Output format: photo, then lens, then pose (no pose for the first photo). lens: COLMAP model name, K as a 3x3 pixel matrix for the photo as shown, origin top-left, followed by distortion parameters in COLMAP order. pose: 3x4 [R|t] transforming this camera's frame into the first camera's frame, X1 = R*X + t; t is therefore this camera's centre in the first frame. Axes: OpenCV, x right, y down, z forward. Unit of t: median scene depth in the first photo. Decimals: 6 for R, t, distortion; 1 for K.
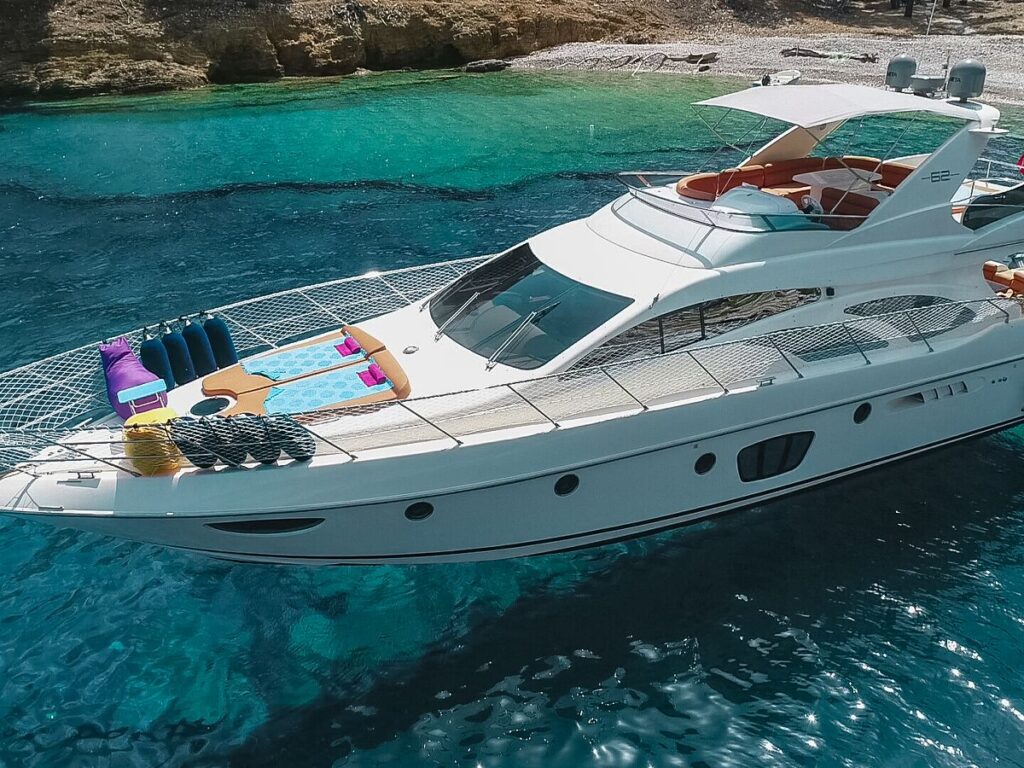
lens RADIAL K [[840.5, 0, 505.8], [0, 840.5, 405.0], [0, 0, 1]] dist [0.043990, 0.005234]
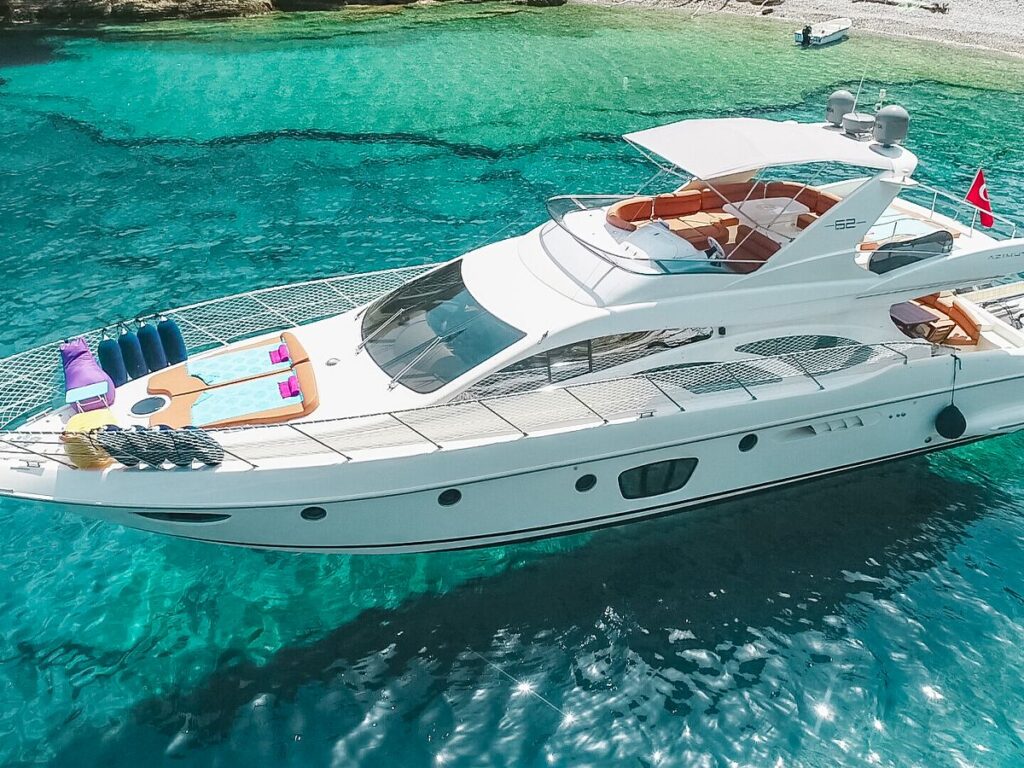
lens RADIAL K [[840.5, 0, 505.8], [0, 840.5, 405.0], [0, 0, 1]] dist [0.043990, 0.005234]
pose [[0.994280, 0.071411, -0.079428, 0.206056], [-0.064006, 0.993685, 0.092161, -0.124400], [0.085508, -0.086550, 0.992571, -0.097145]]
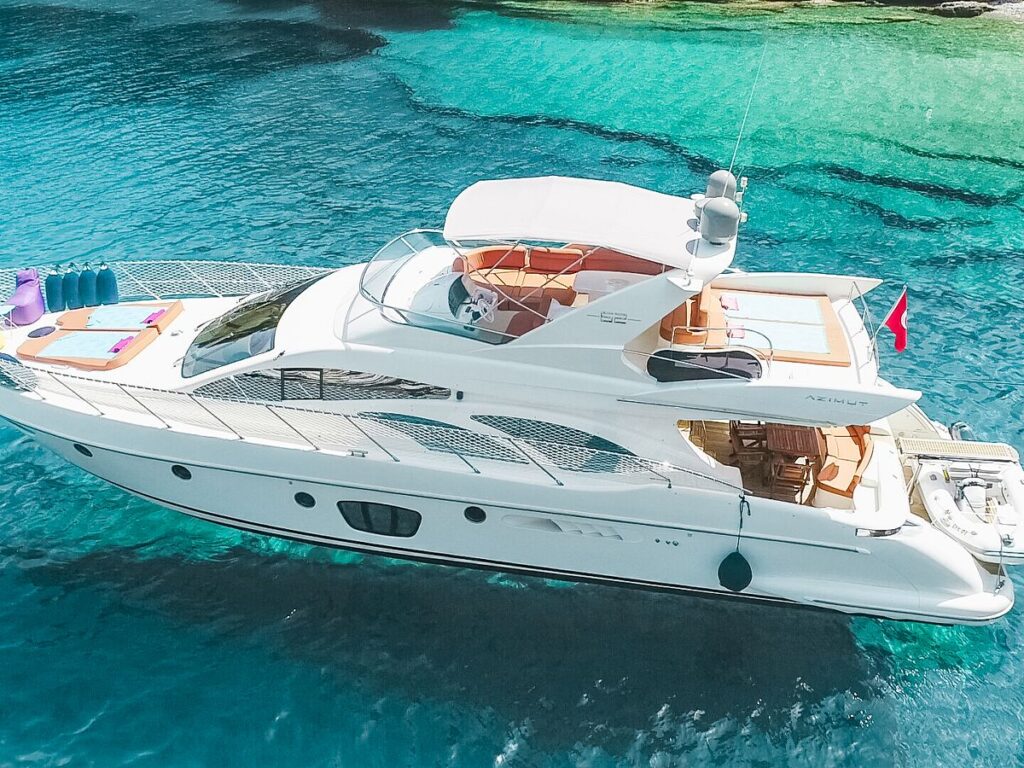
lens RADIAL K [[850.5, 0, 538.4], [0, 850.5, 415.1], [0, 0, 1]] dist [0.004892, -0.001159]
pose [[0.816642, 0.335709, -0.469462, 0.987926], [-0.275721, 0.941528, 0.193657, -0.349654], [0.507024, -0.028708, 0.861454, 0.144815]]
